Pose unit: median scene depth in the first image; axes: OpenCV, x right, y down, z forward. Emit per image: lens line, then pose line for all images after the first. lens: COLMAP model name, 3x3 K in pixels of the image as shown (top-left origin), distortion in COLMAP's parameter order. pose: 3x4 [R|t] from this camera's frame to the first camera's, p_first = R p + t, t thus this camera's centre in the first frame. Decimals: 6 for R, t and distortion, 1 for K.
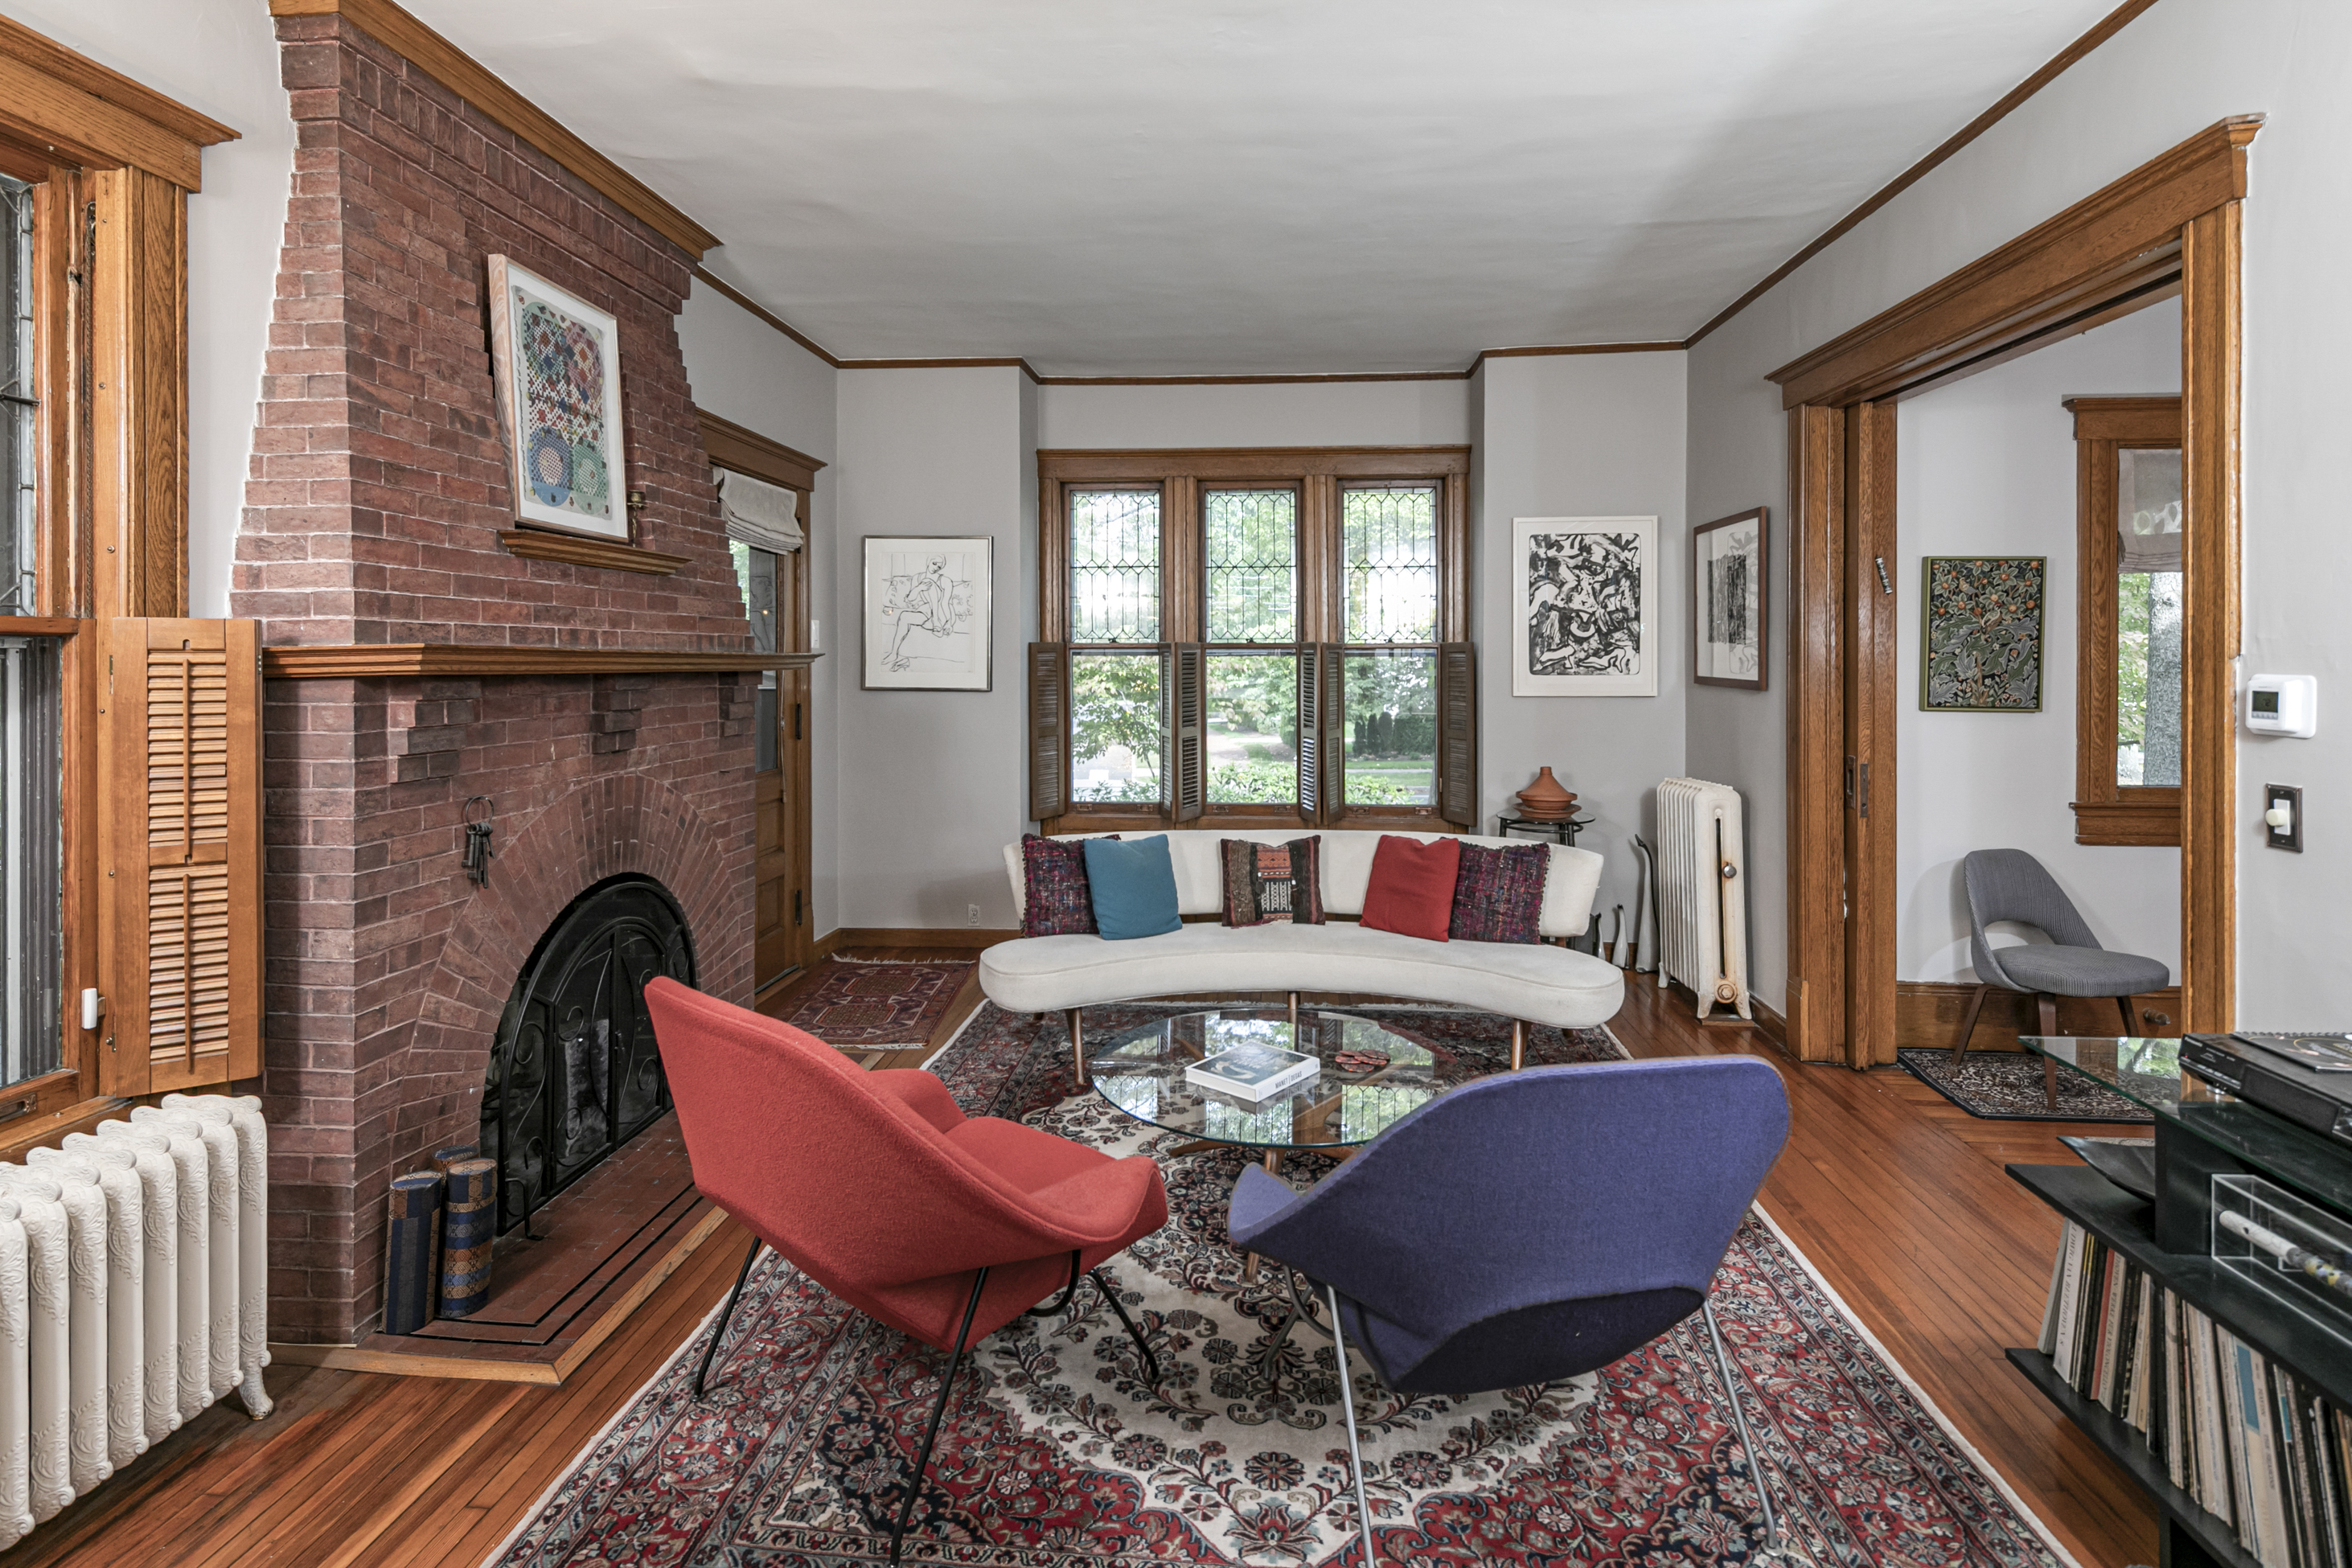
lens RADIAL K [[1166.6, 0, 1212.7], [0, 1166.6, 665.7], [0, 0, 1]] dist [0.003574, -0.000318]
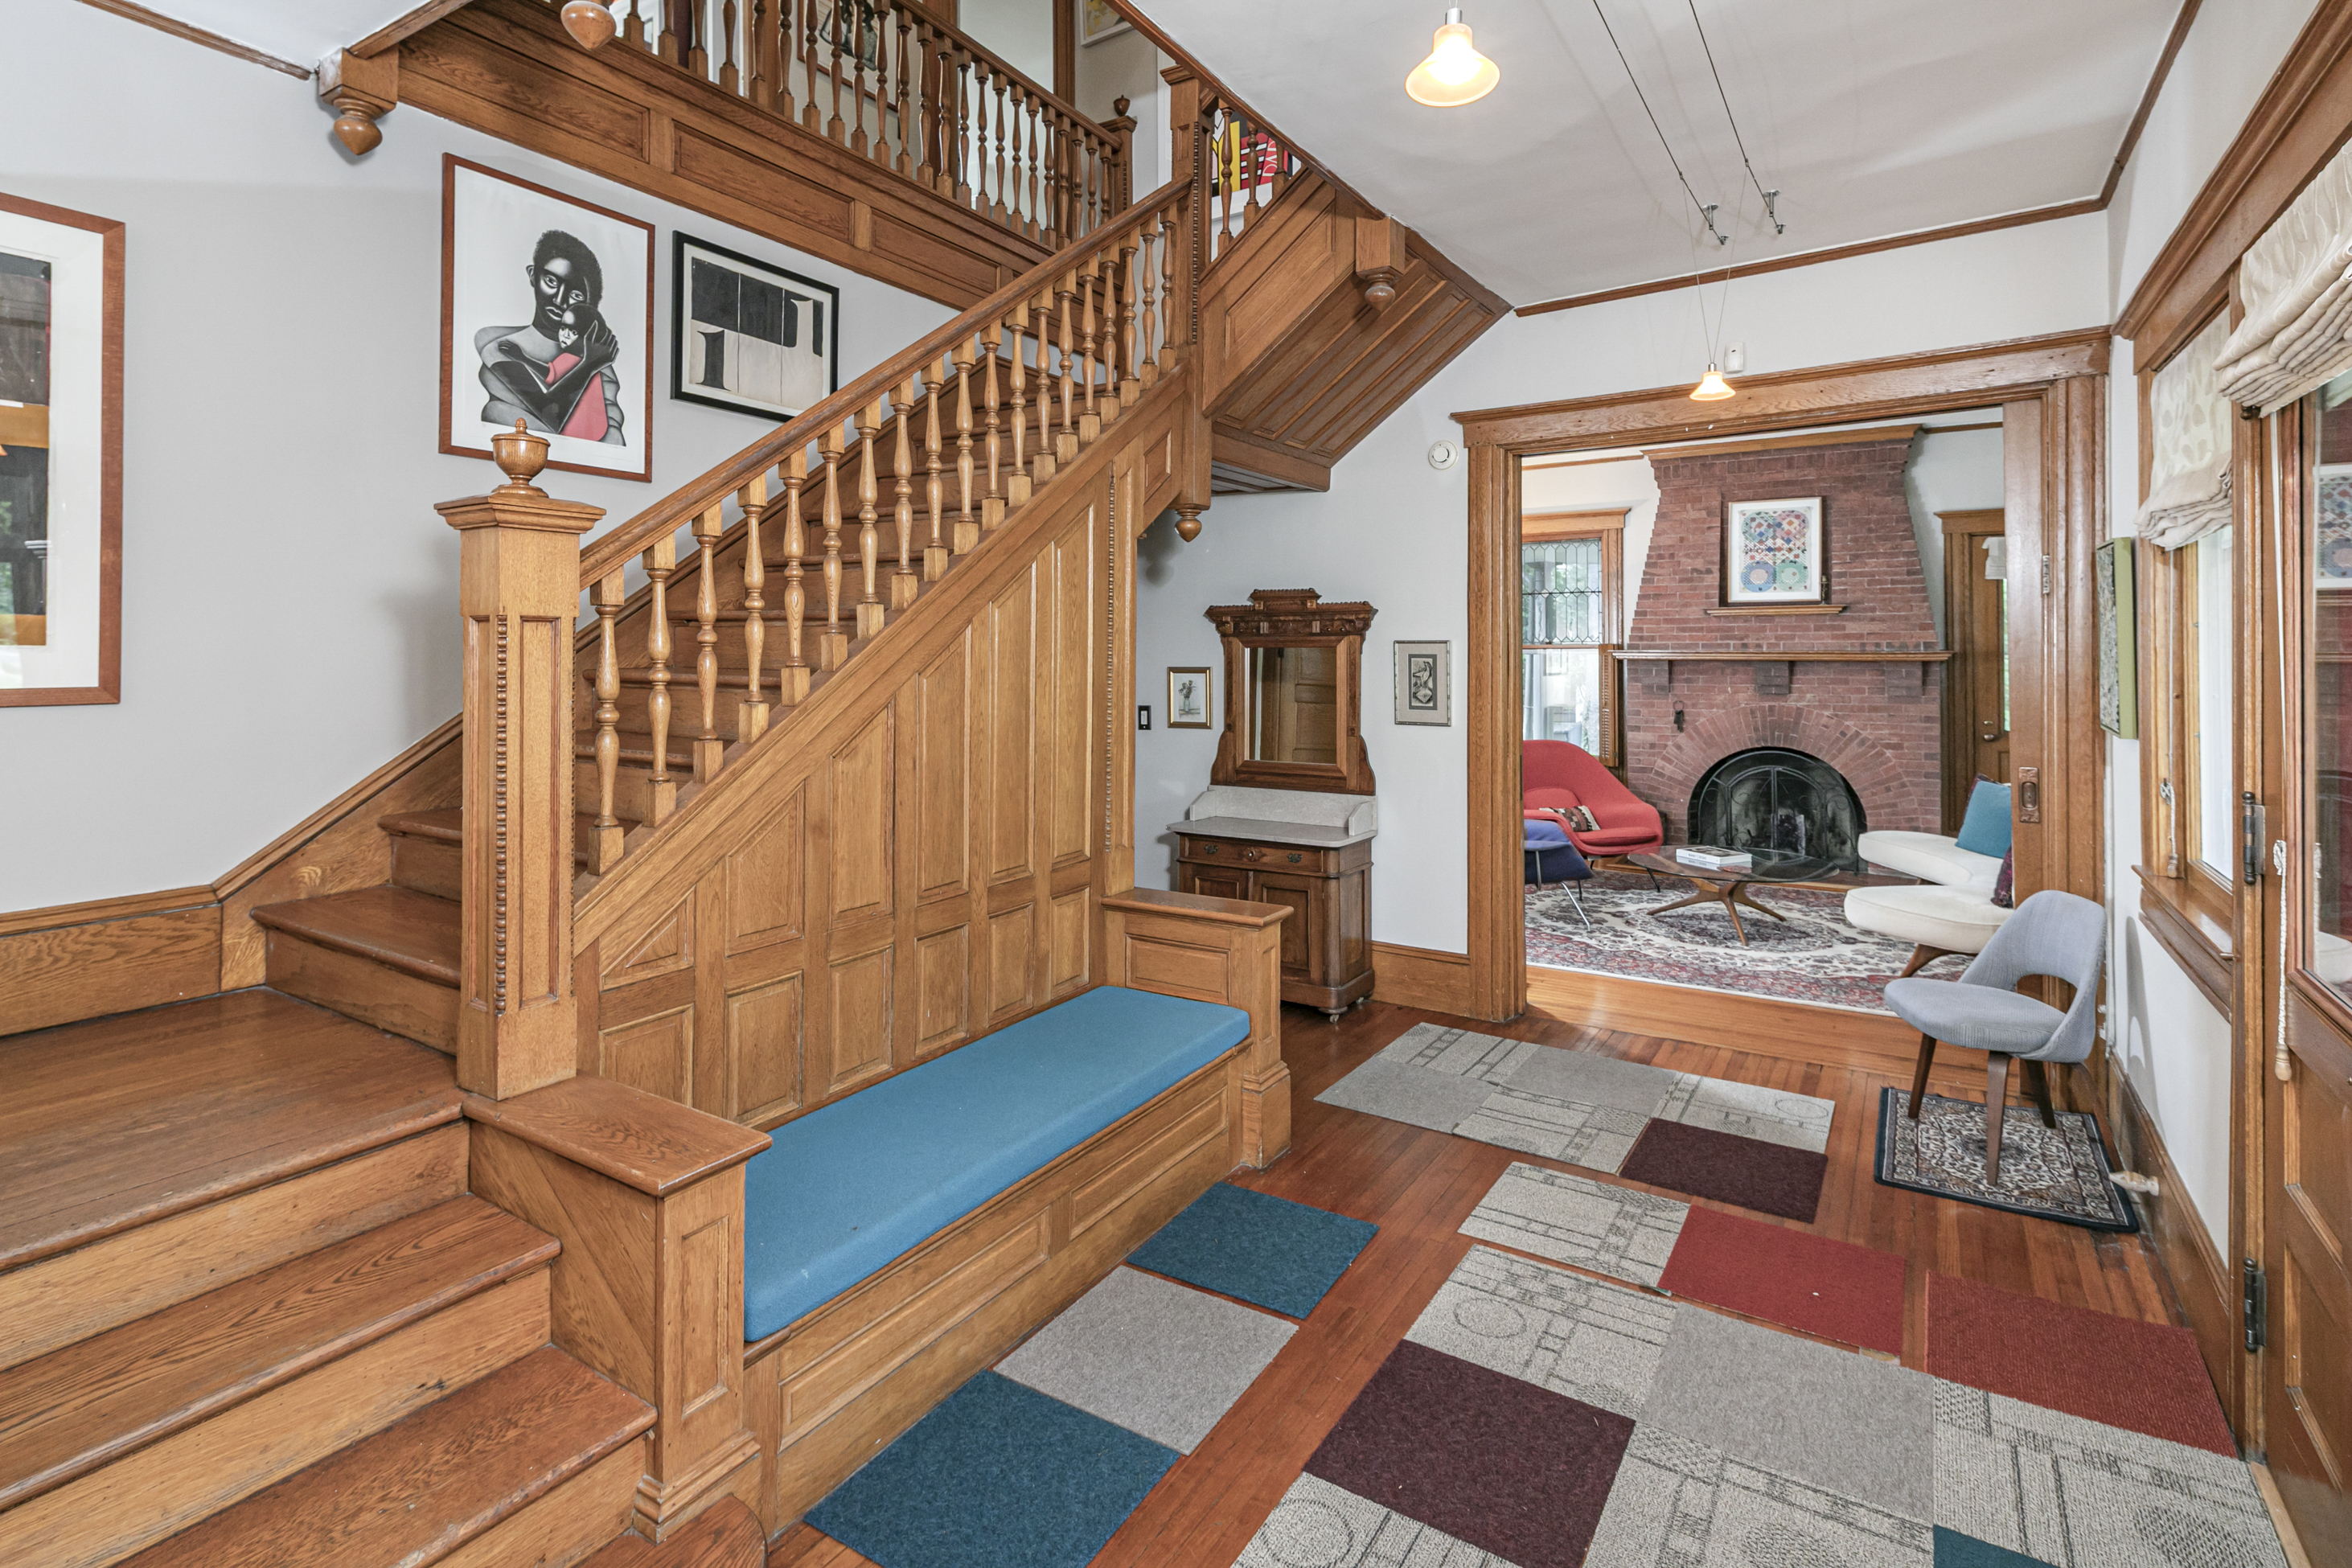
lens RADIAL K [[1135.3, 0, 1165.0], [0, 1135.3, 643.3], [0, 0, 1]] dist [0.019076, -0.007800]
pose [[-0.489209, -0.005986, -0.872146, 2.180643], [-0.003587, 0.999982, -0.004852, -0.013246], [0.872159, 0.000755, -0.489221, 1.098099]]
